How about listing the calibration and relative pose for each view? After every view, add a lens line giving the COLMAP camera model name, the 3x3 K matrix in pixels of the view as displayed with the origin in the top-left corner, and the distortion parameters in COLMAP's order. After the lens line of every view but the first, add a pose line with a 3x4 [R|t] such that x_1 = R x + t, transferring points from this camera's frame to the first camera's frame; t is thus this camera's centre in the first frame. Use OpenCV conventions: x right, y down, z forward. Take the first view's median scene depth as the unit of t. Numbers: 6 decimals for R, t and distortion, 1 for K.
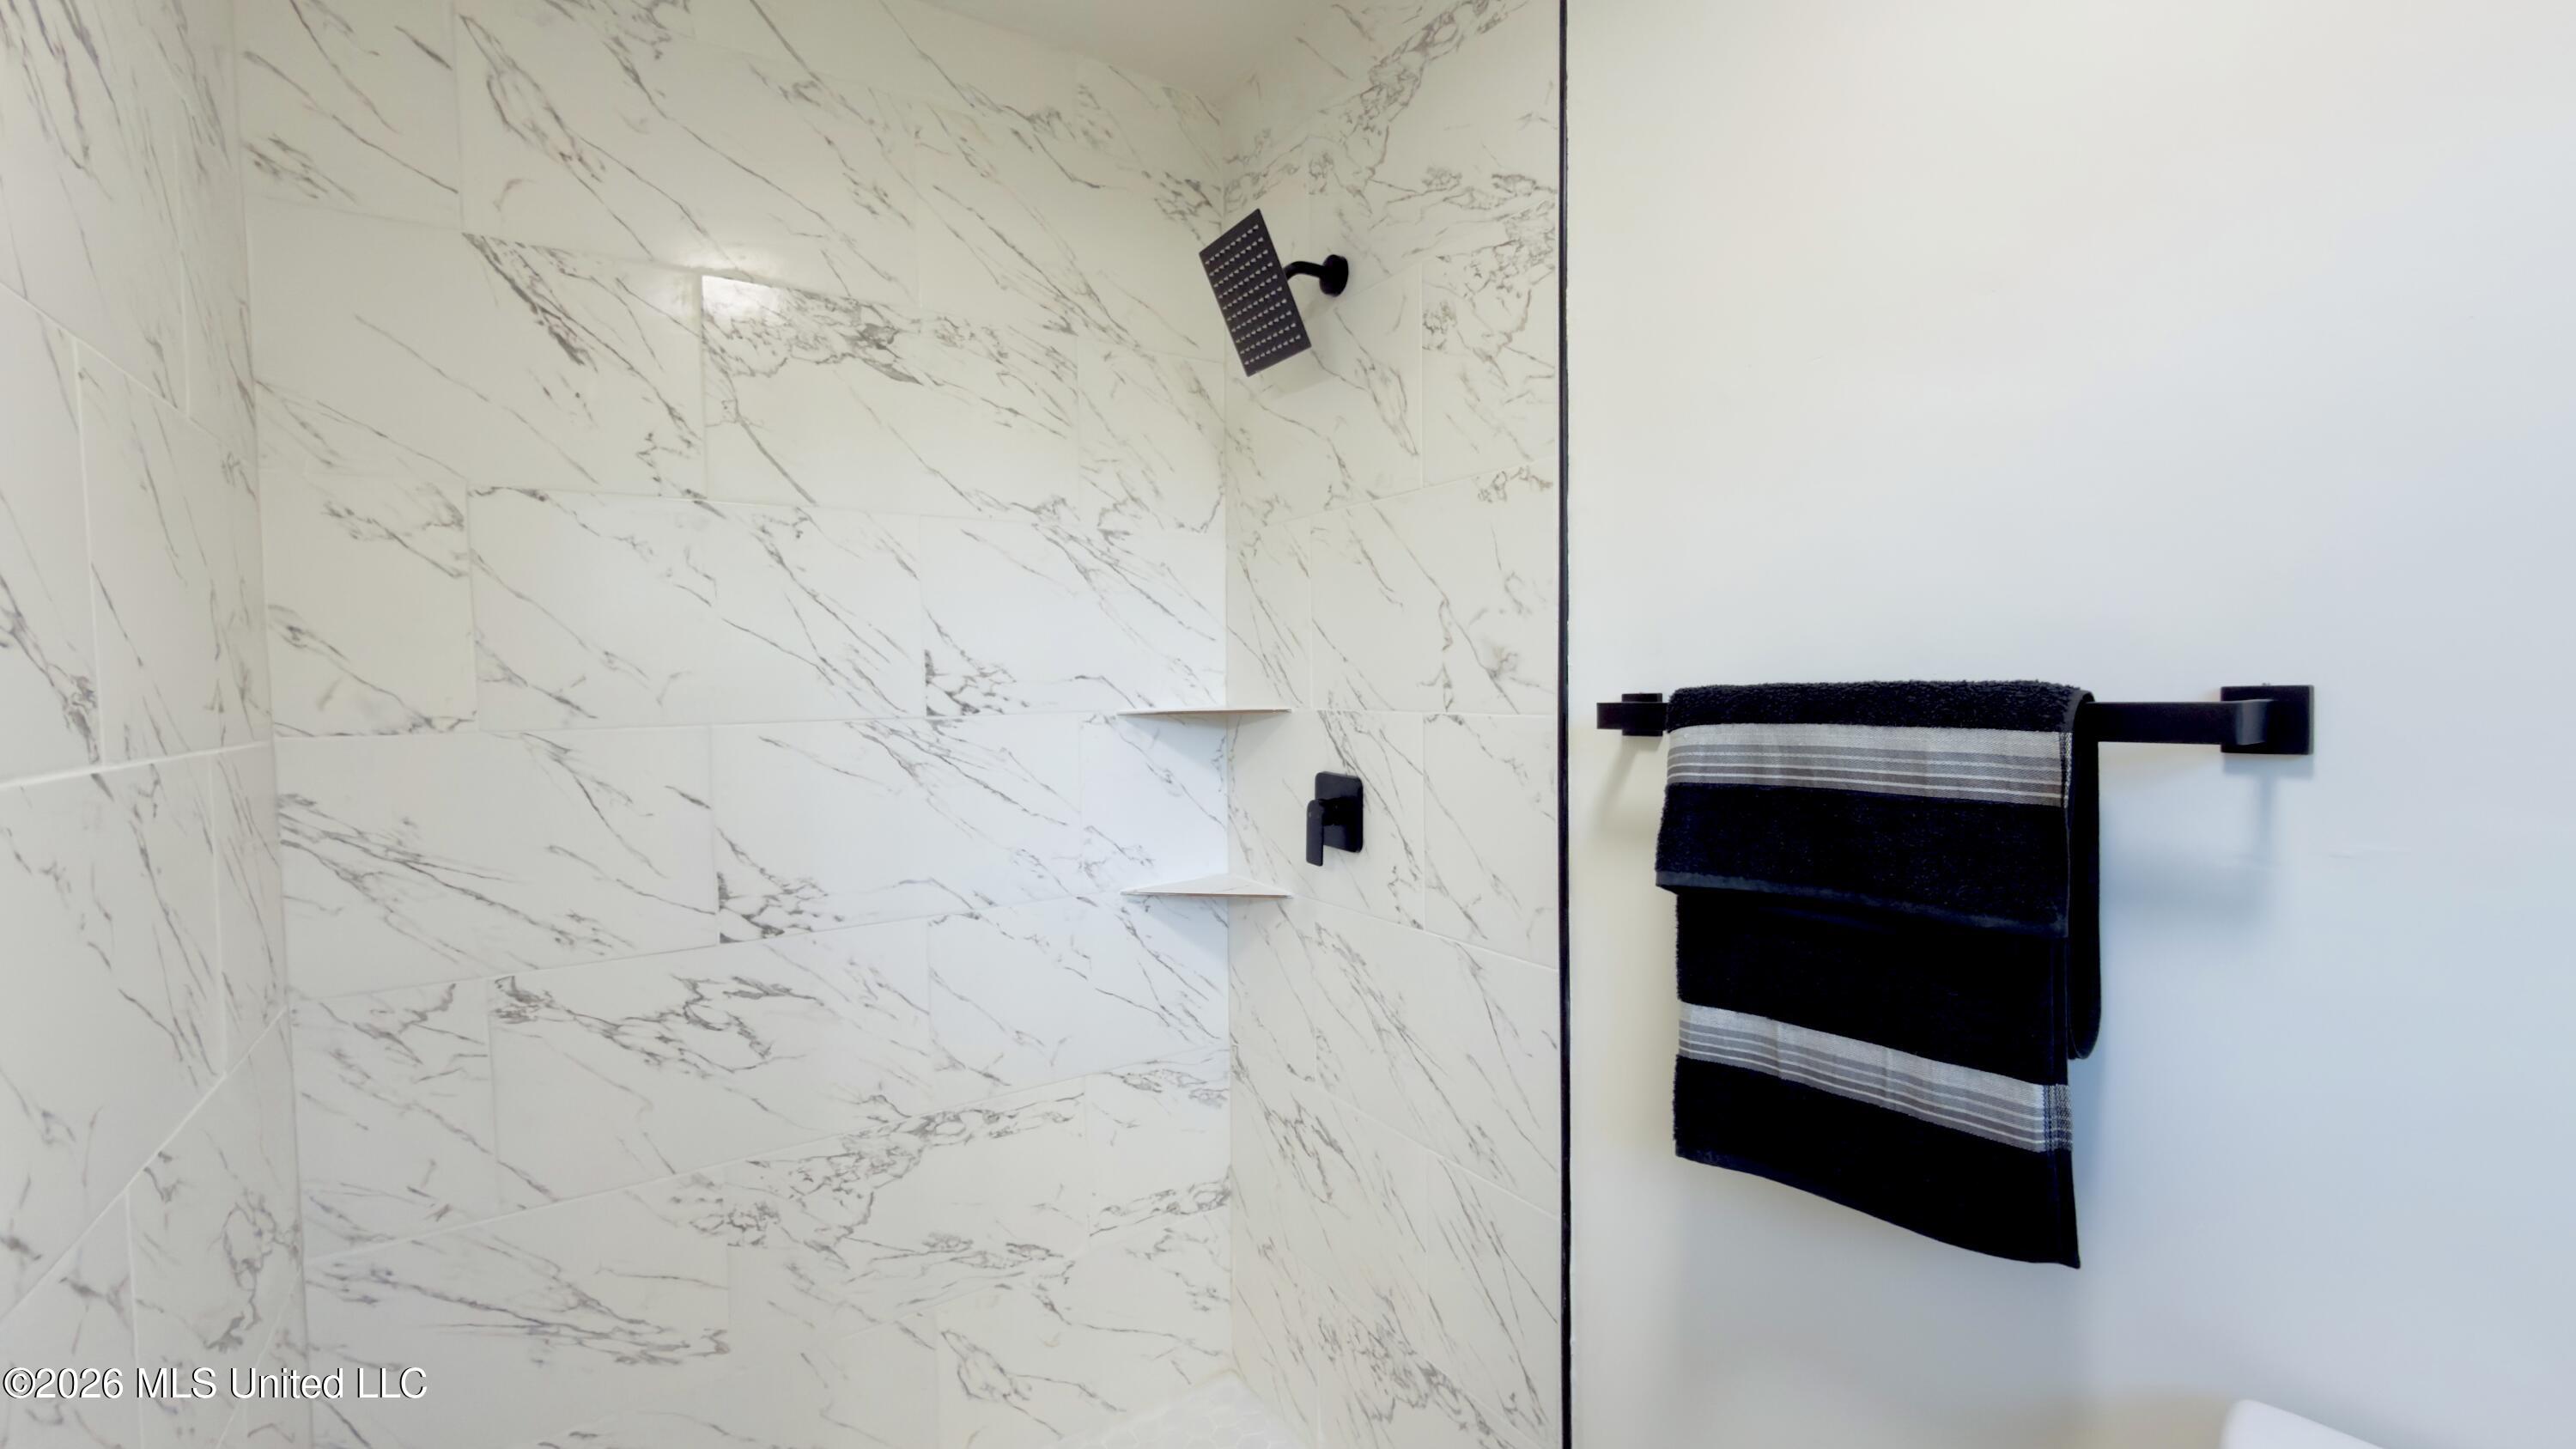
lens RADIAL K [[1049.0, 0, 1358.8], [0, 1049.0, 695.6], [0, 0, 1]] dist [0.001060, -0.001103]
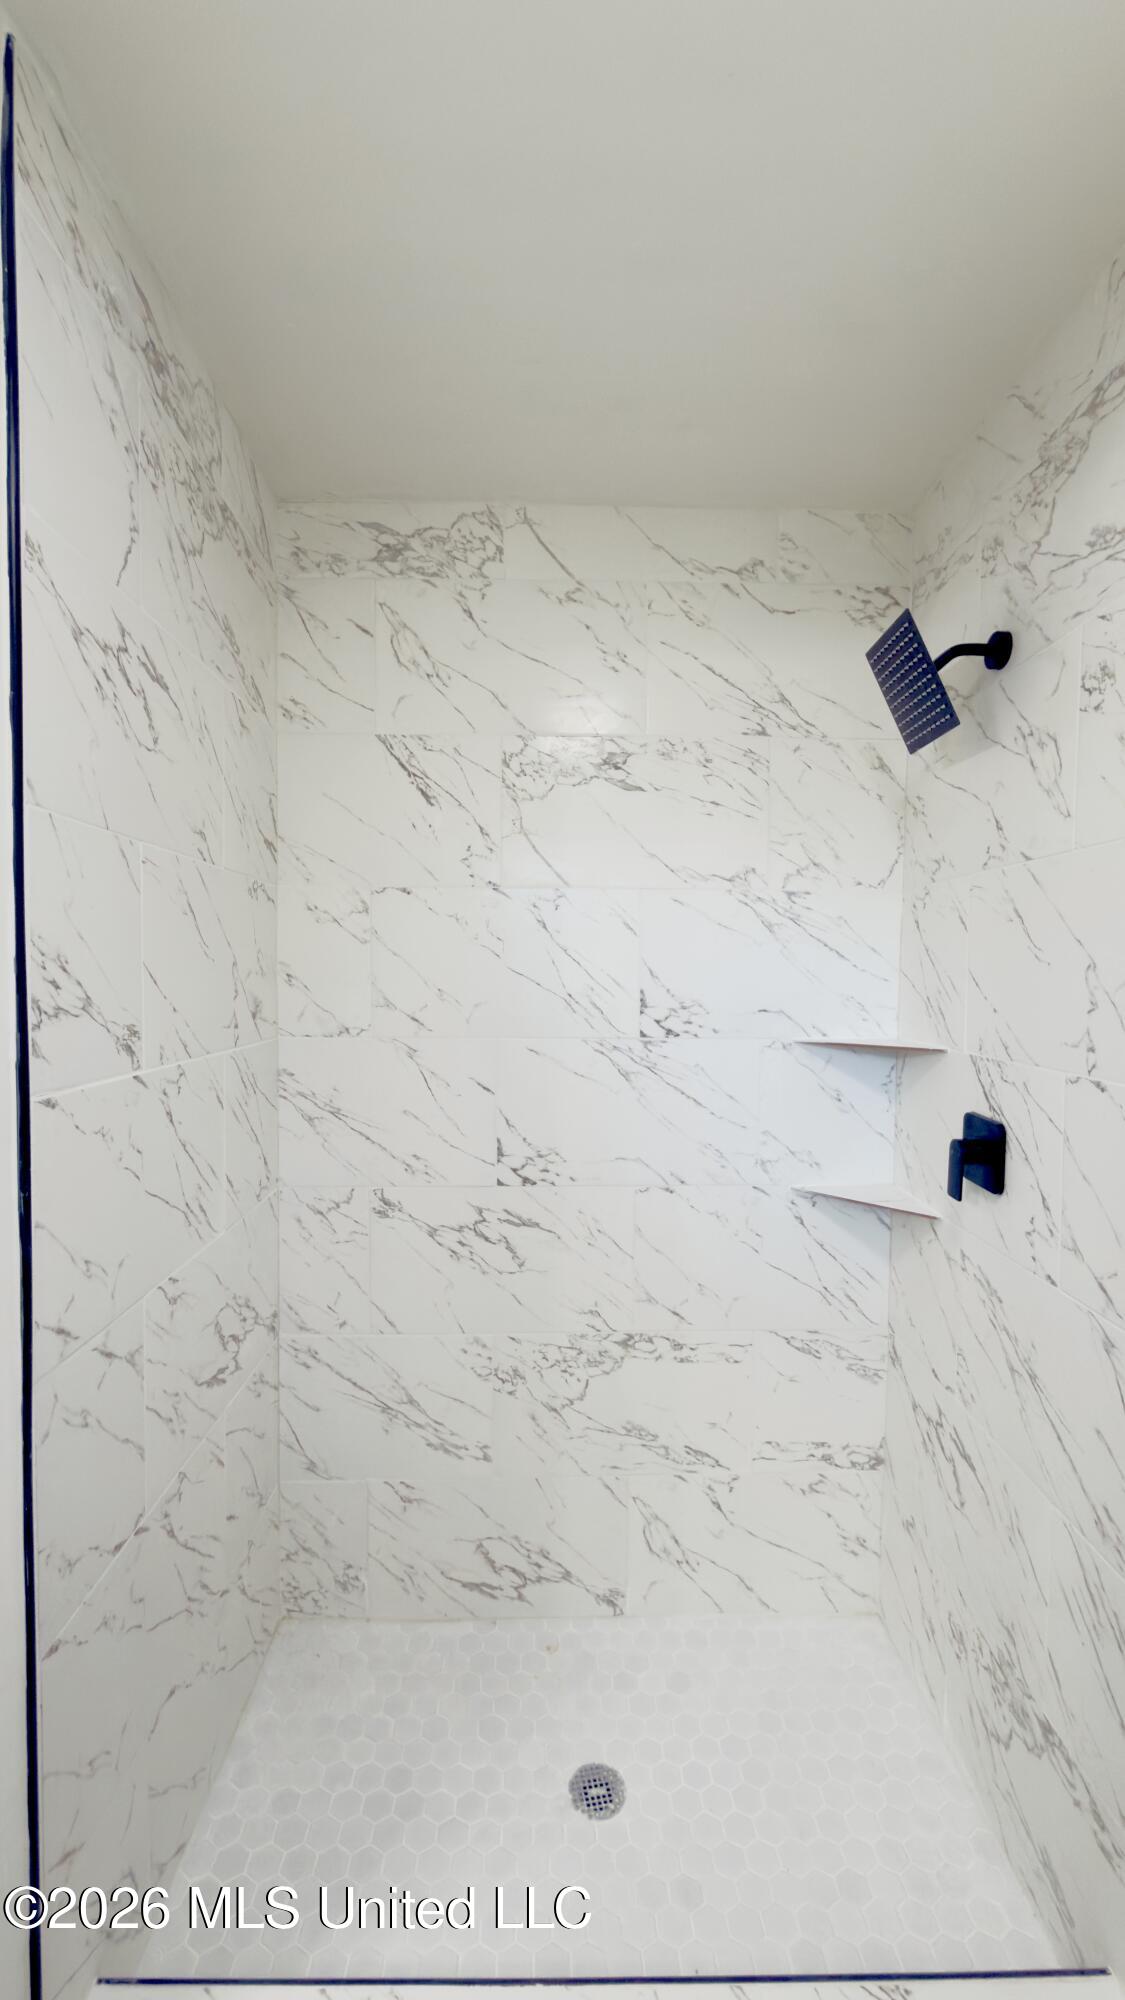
lens RADIAL K [[814.3, 0, 559.9], [0, 814.3, 991.8], [0, 0, 1]] dist [0.001060, -0.001103]
pose [[0.832514, 0.038207, -0.552685, 0.085767], [-0.042204, 0.999094, 0.005495, -0.045009], [0.552394, 0.018751, 0.833372, 0.080278]]
